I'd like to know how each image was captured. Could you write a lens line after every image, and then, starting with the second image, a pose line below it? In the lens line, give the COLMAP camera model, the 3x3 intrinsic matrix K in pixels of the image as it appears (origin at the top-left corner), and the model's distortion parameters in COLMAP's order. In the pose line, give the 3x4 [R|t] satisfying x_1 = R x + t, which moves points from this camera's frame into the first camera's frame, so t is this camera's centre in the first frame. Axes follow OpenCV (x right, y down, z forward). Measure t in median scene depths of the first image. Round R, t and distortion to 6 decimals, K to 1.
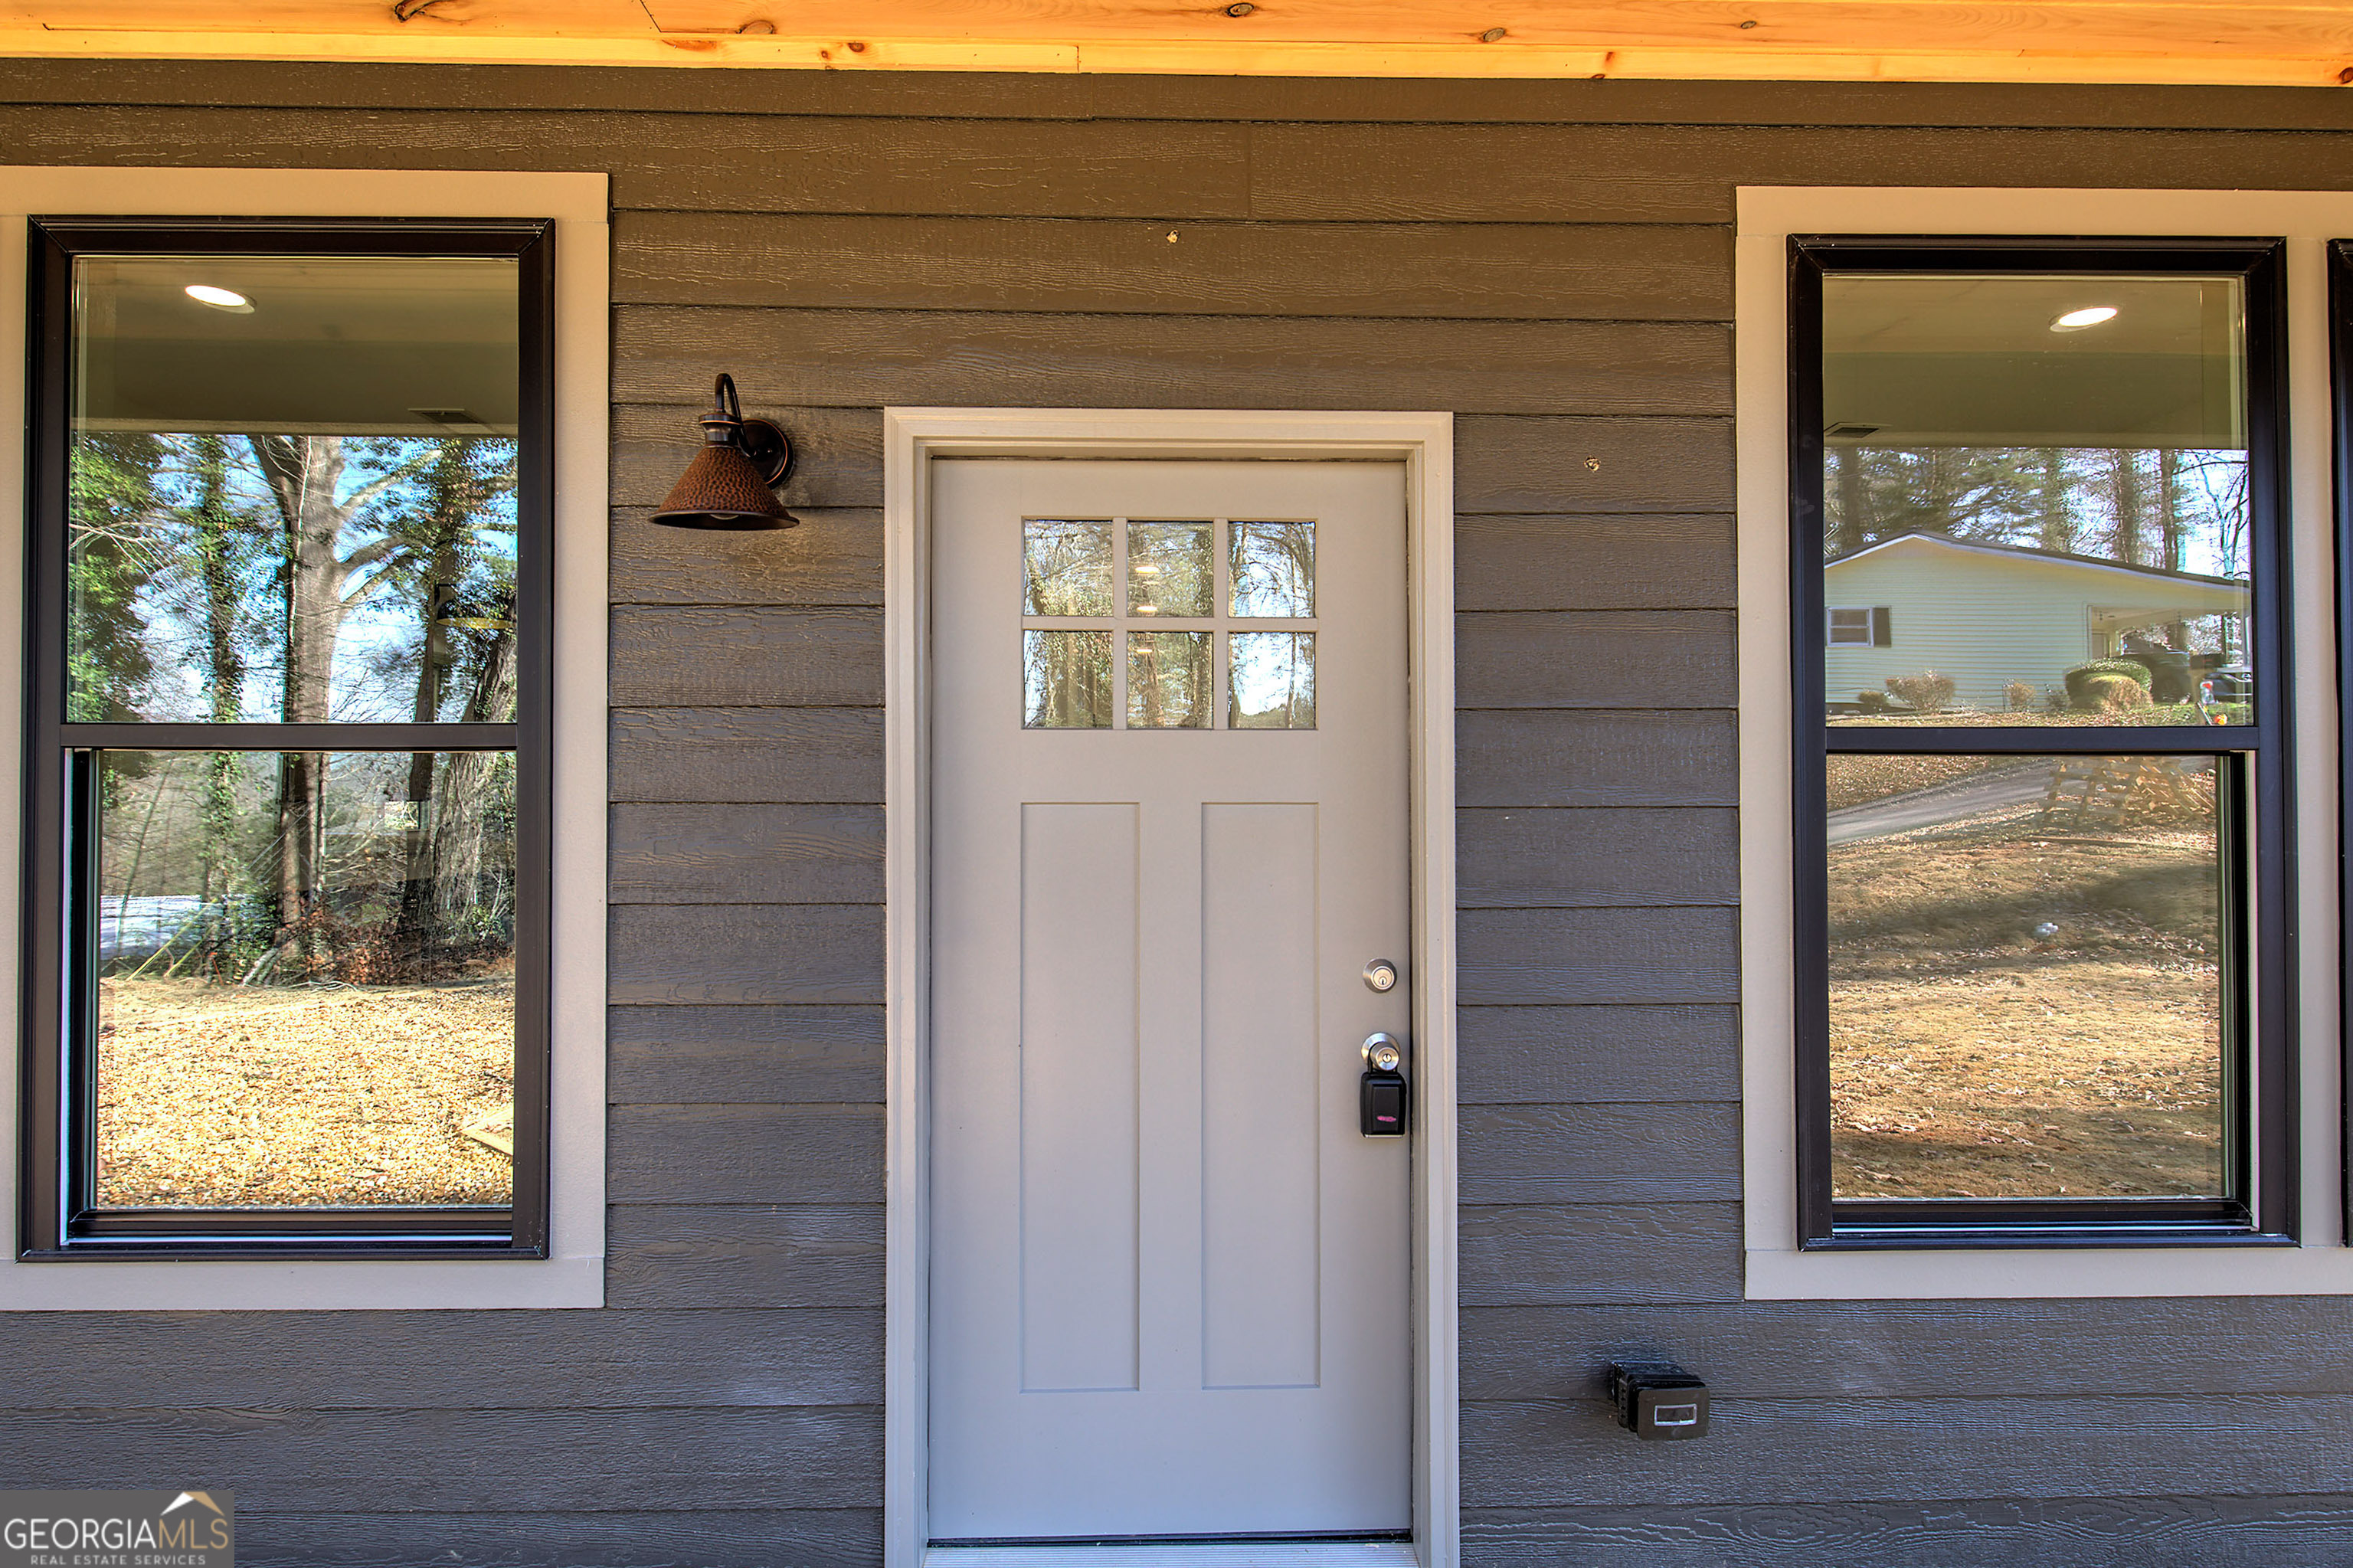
lens RADIAL K [[1255.0, 0, 1172.6], [0, 1255.0, 786.5], [0, 0, 1]] dist [-0.002428, -0.000146]
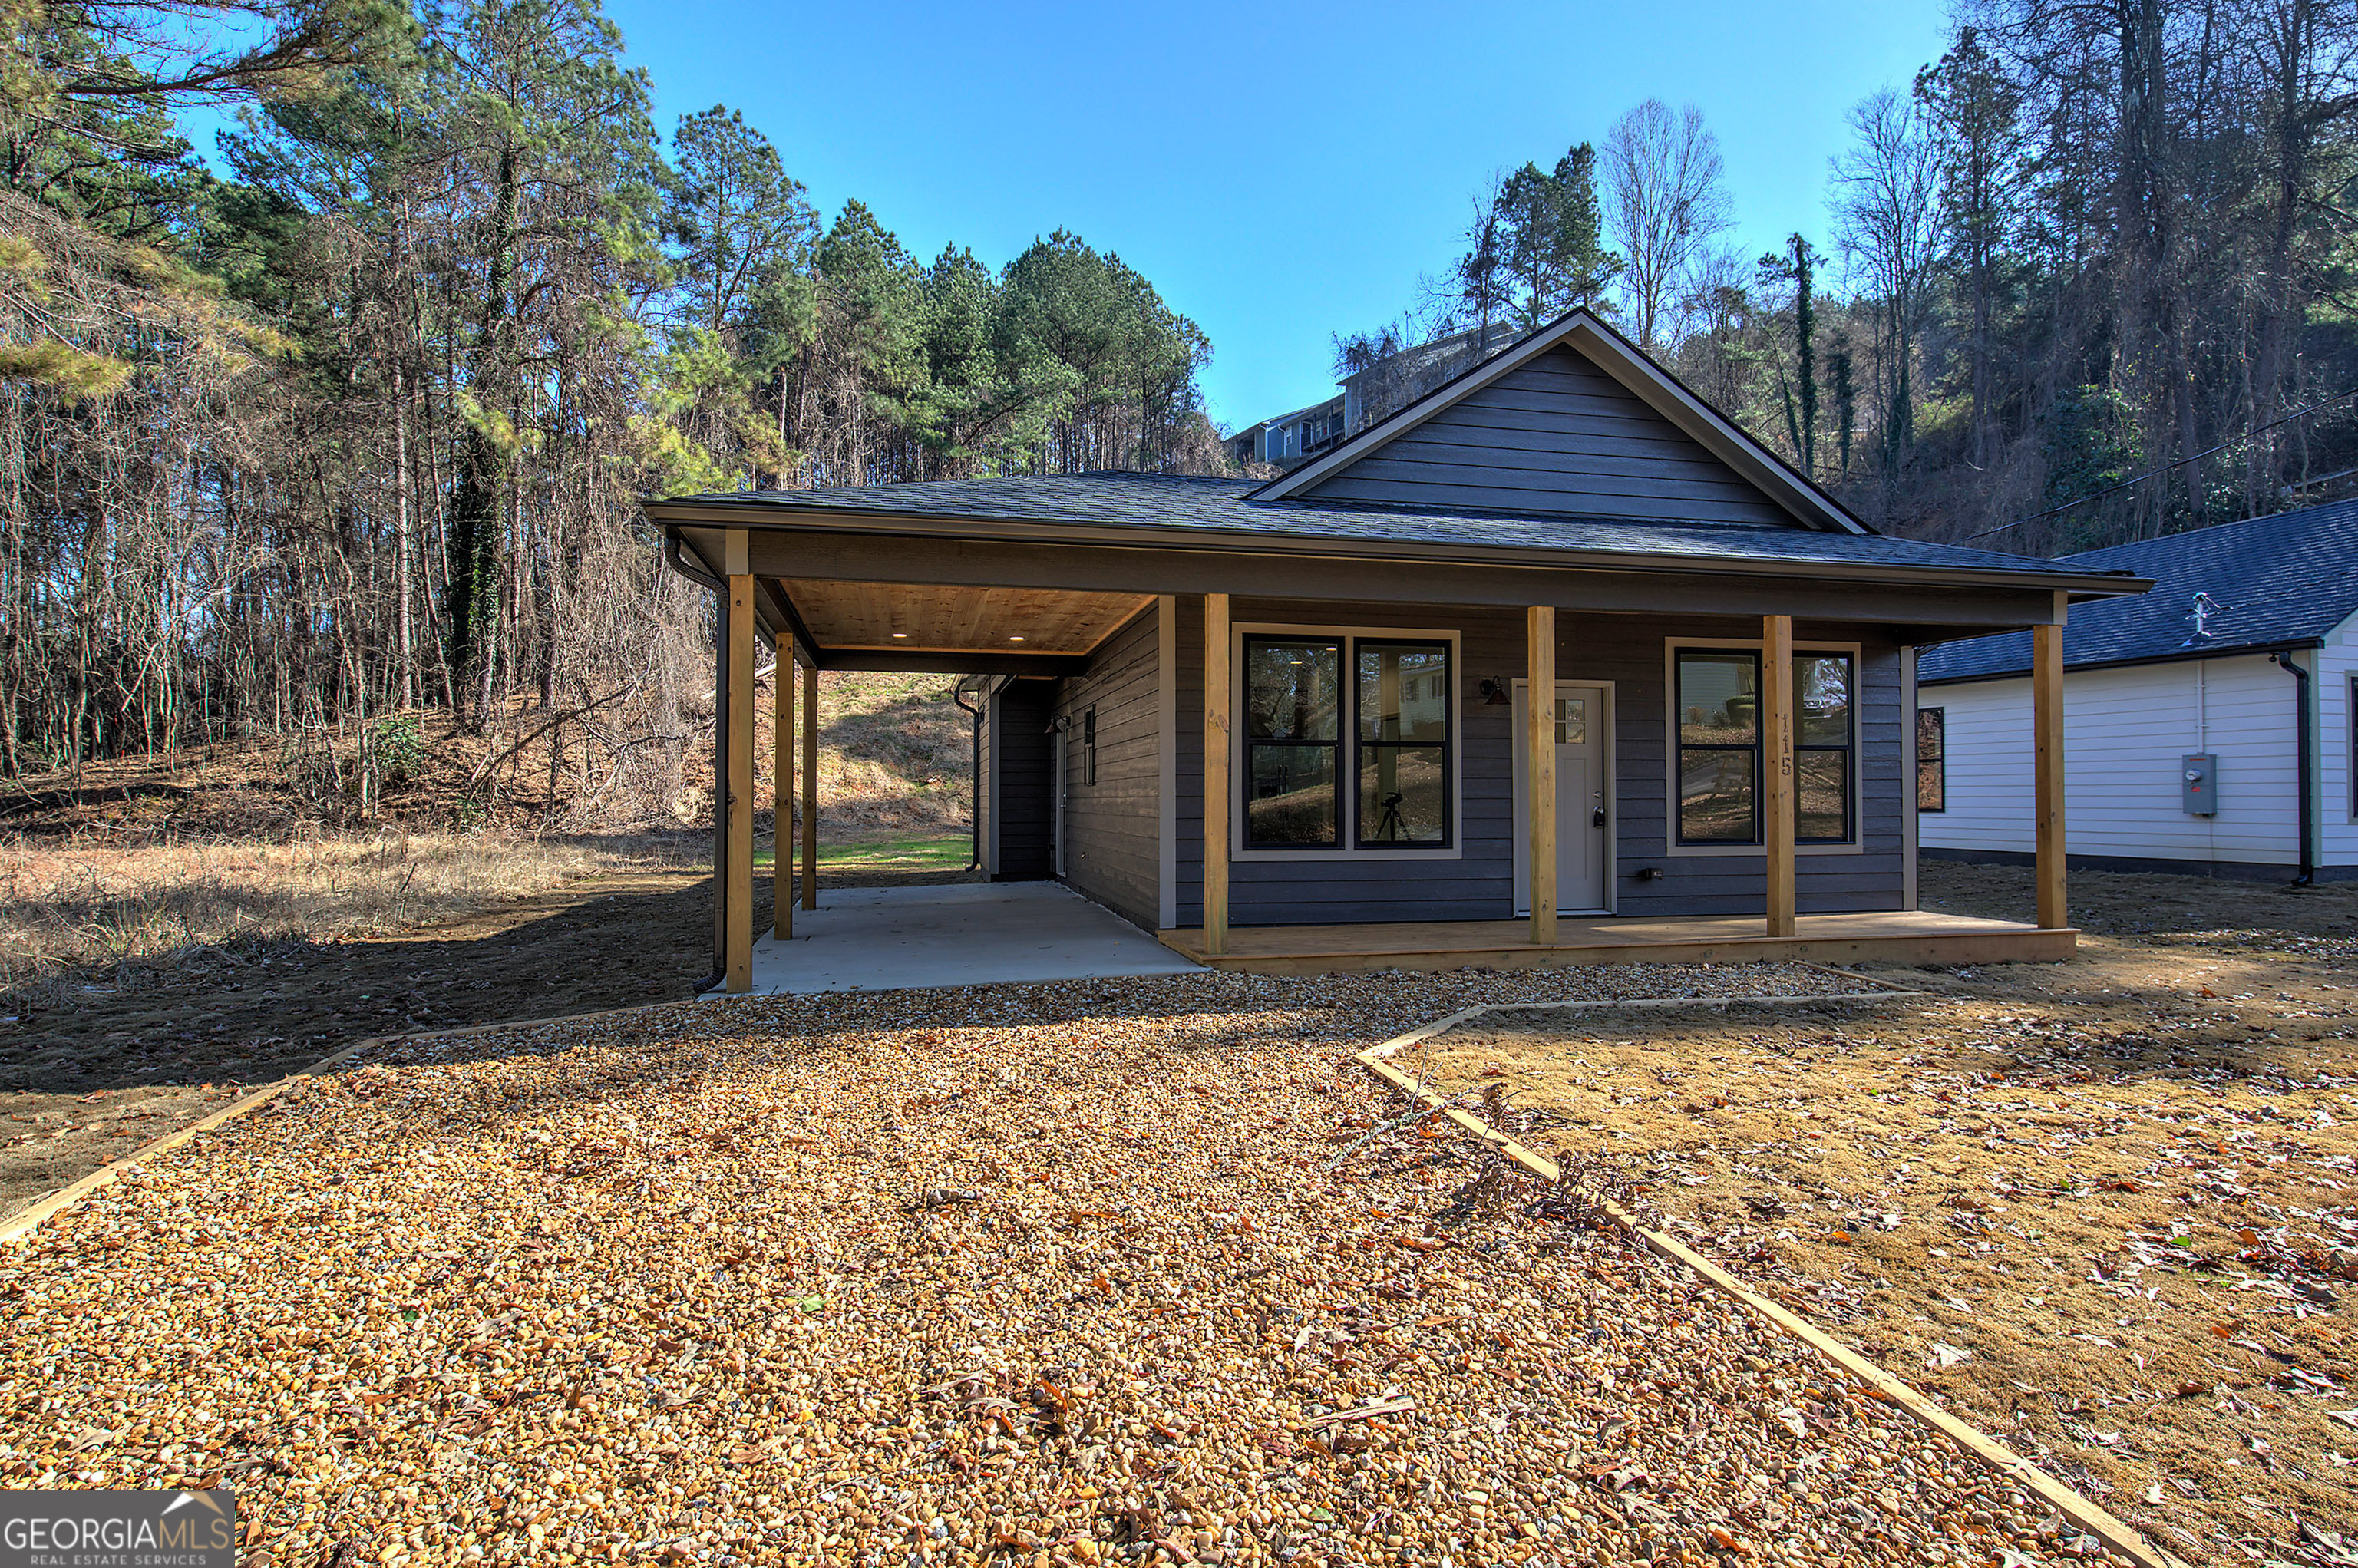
lens RADIAL K [[1199.1, 0, 1186.4], [0, 1199.1, 785.0], [0, 0, 1]] dist [0.000793, -0.002158]
pose [[0.980775, -0.000865, 0.195140, -2.400956], [-0.000252, 0.999984, 0.005697, 0.092983], [-0.195142, -0.005637, 0.980759, -3.388146]]
